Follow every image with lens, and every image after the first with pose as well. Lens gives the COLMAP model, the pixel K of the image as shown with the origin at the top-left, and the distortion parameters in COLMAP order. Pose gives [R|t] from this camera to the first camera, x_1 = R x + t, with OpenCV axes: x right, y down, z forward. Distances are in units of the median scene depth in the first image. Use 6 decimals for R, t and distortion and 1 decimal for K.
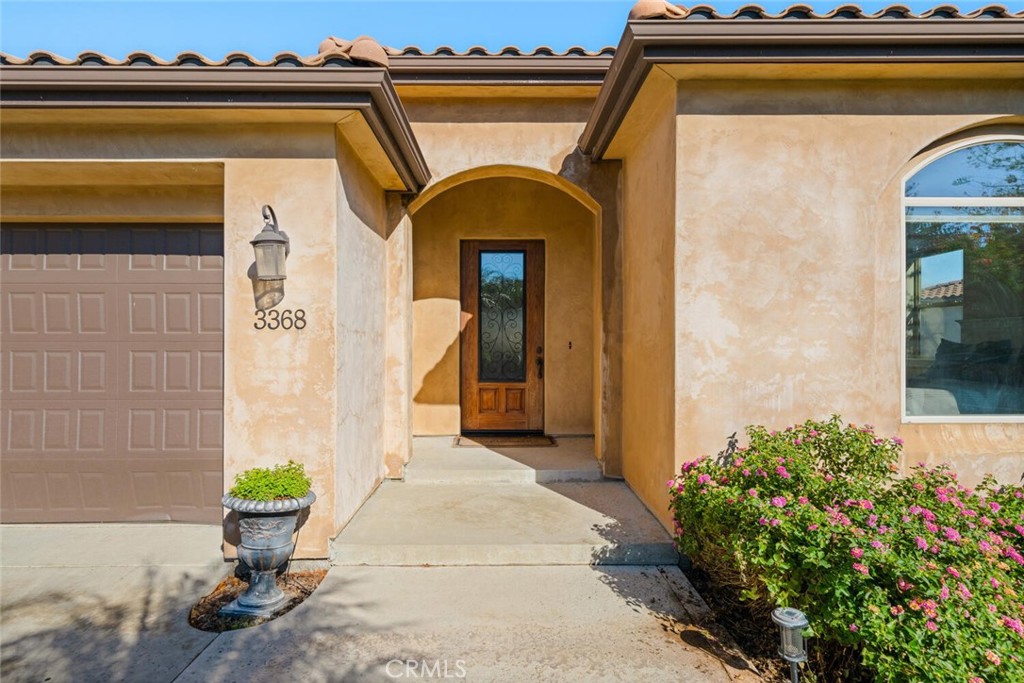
lens RADIAL K [[466.8, 0, 508.2], [0, 466.8, 356.7], [0, 0, 1]] dist [-0.000110, -0.000065]
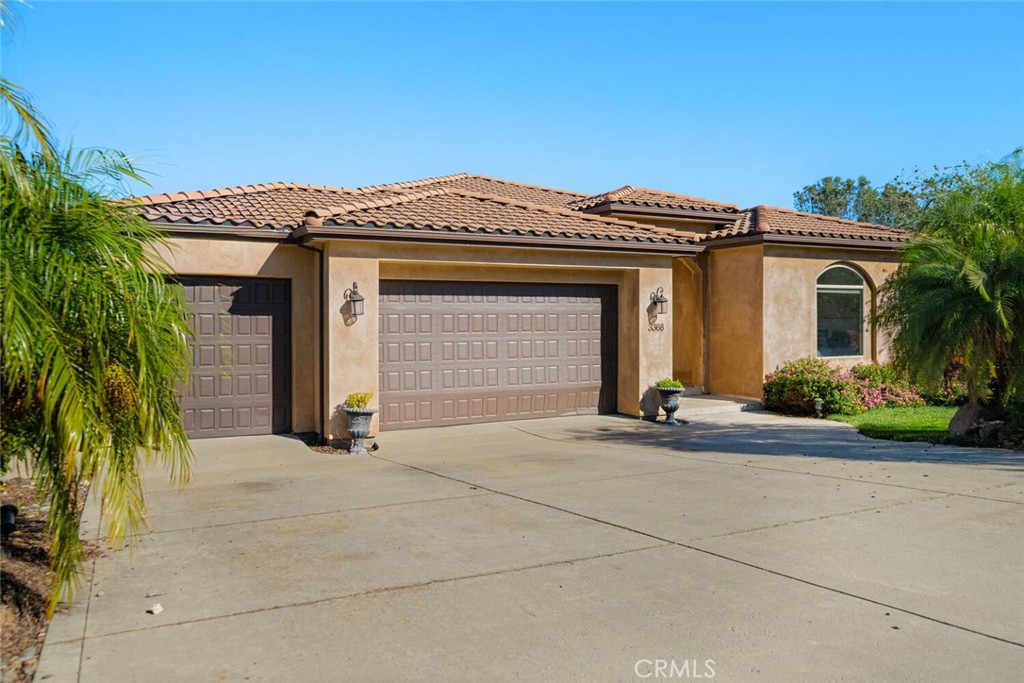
lens RADIAL K [[572.5, 0, 512.0], [0, 572.5, 341.5], [0, 0, 1]] dist [0.001501, 0.000692]
pose [[0.920378, -0.016192, 0.390694, -2.501879], [0.012528, 0.999850, 0.011924, -0.046006], [-0.390829, -0.006080, 0.920443, -1.697761]]
